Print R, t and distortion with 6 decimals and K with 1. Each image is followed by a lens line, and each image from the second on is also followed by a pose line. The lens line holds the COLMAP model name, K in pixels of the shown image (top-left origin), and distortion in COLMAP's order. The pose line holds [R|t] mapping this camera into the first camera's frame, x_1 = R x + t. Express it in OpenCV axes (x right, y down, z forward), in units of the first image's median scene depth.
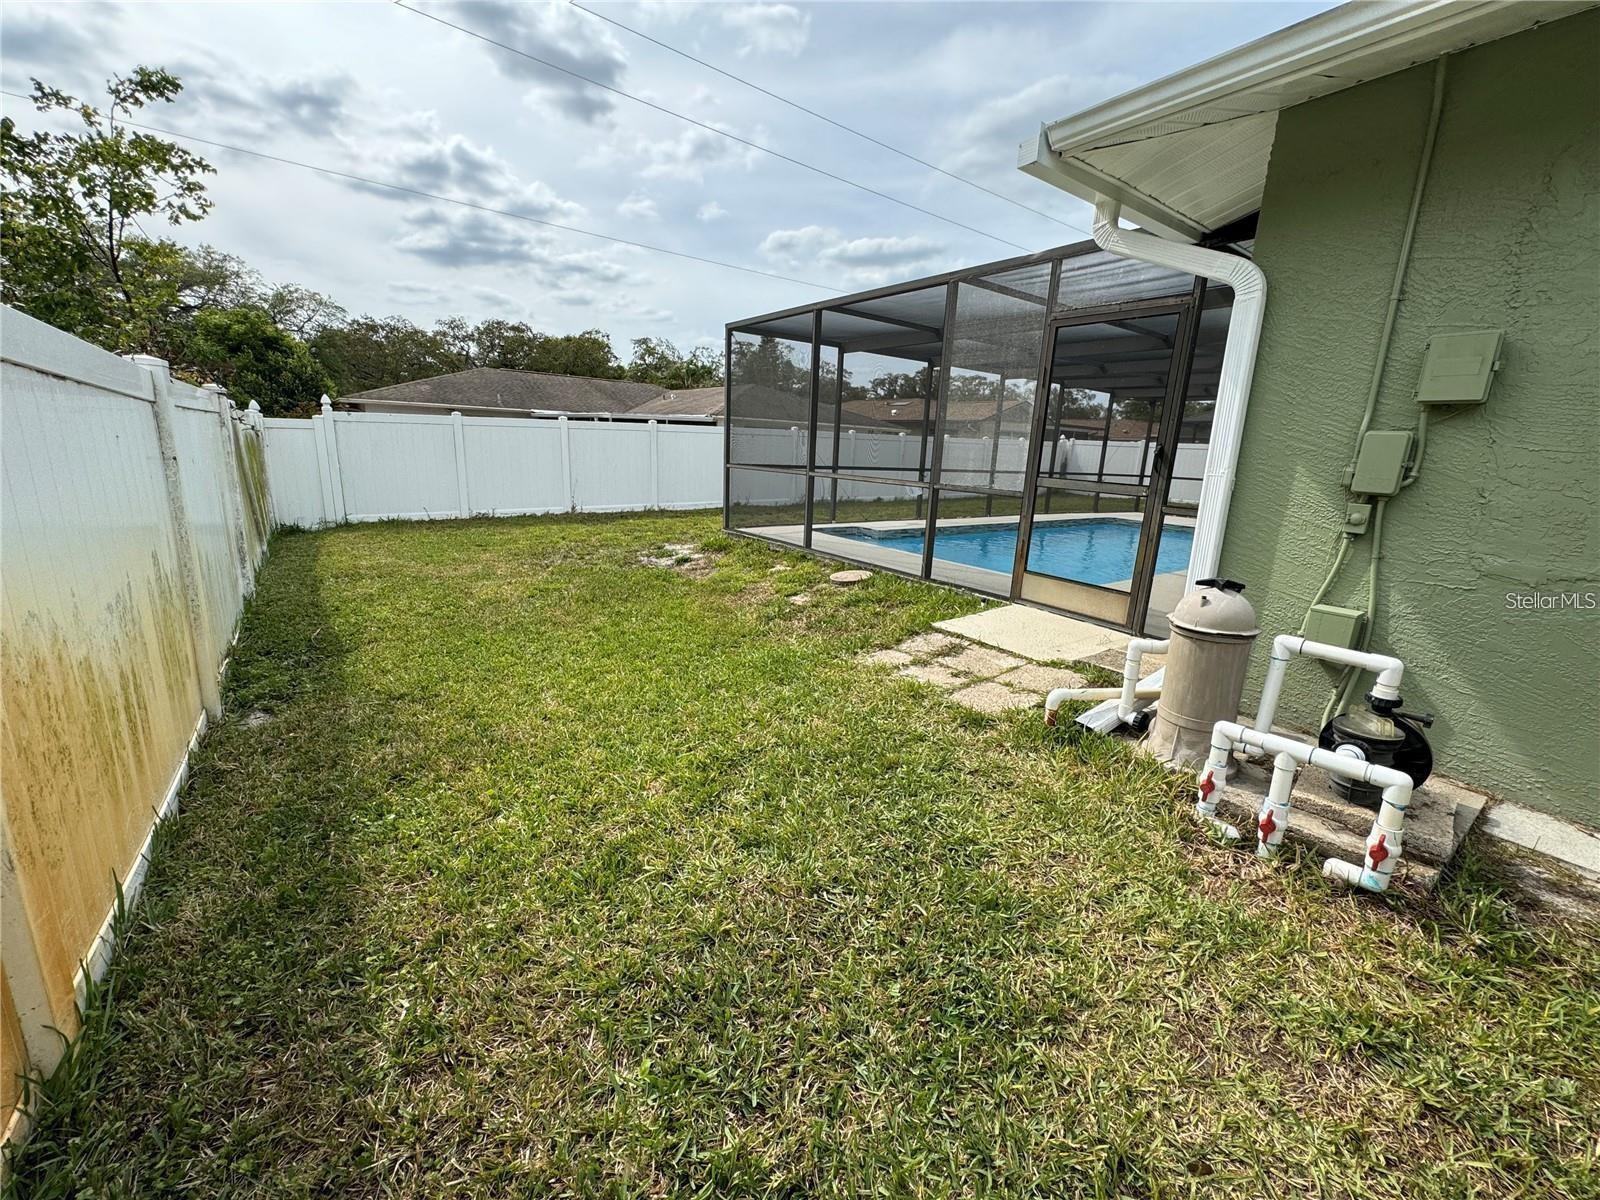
lens RADIAL K [[634.4, 0, 800.0], [0, 634.4, 600.0], [0, 0, 1]] dist [0.000339, 0.000299]
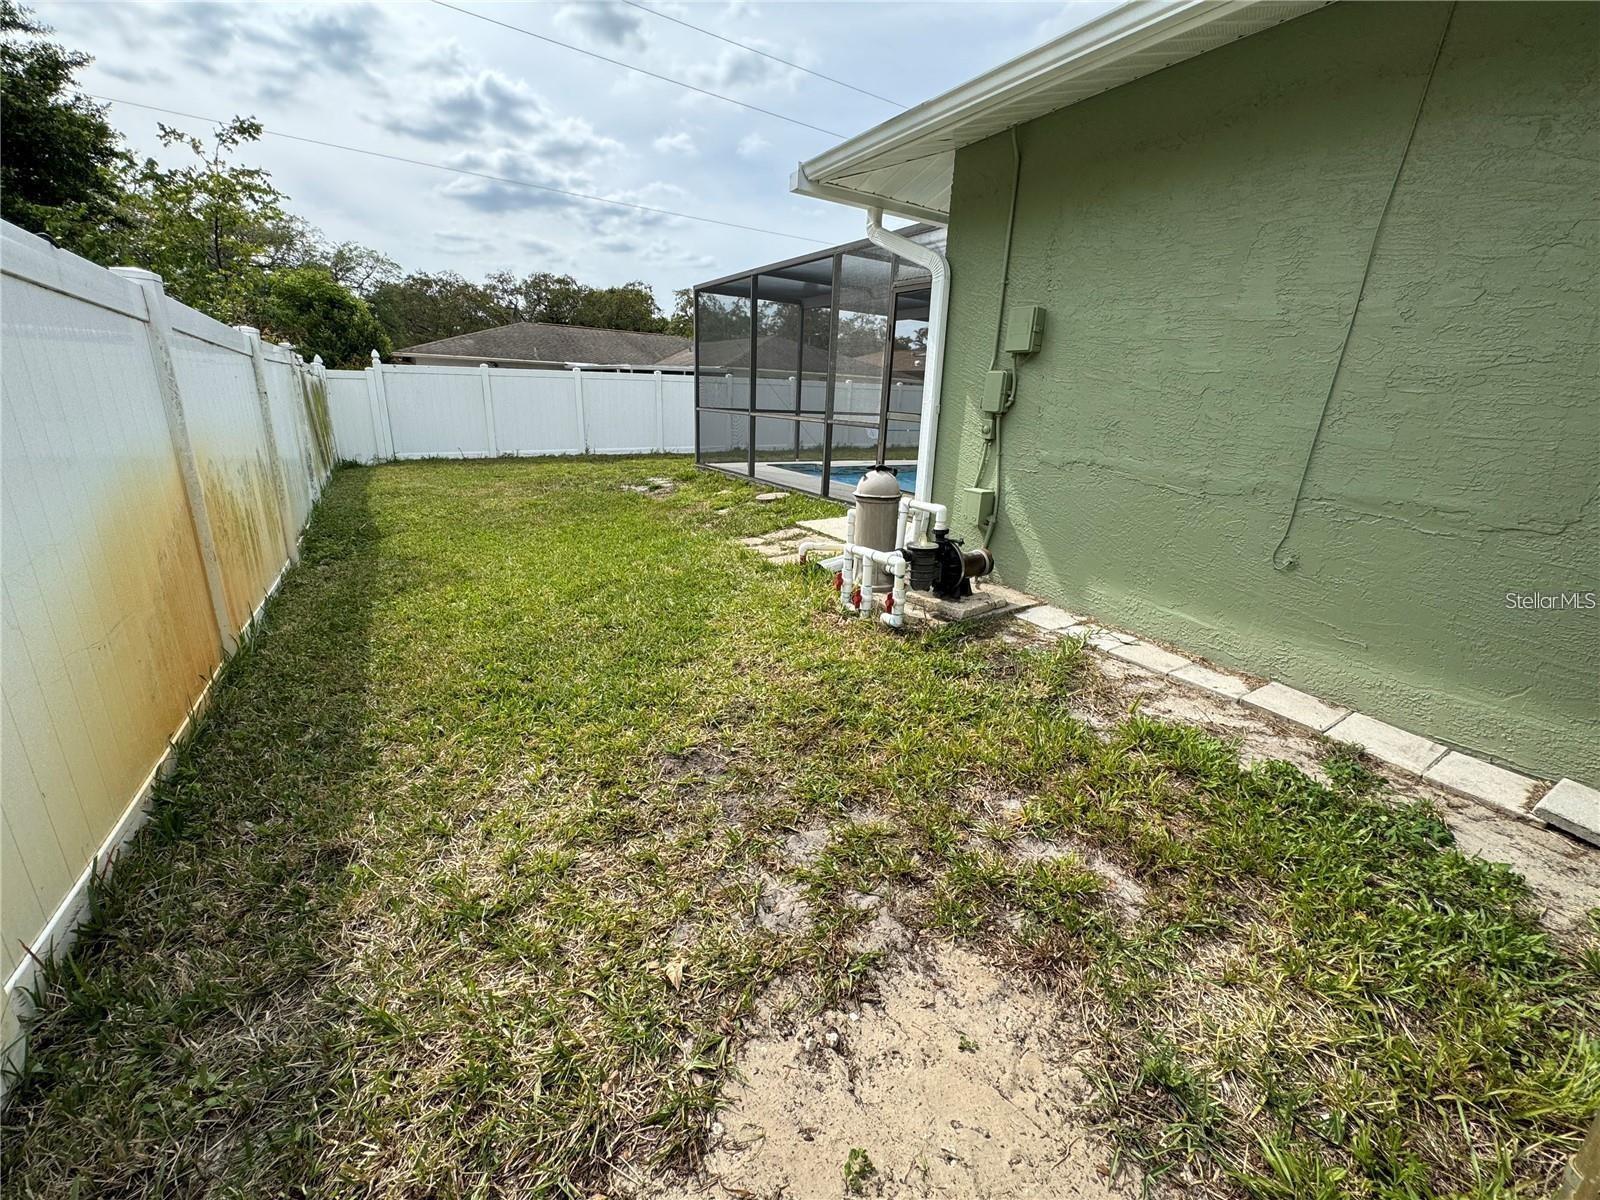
lens RADIAL K [[634.4, 0, 800.0], [0, 634.4, 600.0], [0, 0, 1]] dist [0.000339, 0.000299]
pose [[0.997165, 0.021940, -0.071977, 0.153887], [-0.016988, 0.997492, 0.068709, 0.053051], [0.073304, -0.067291, 0.995037, -0.167978]]
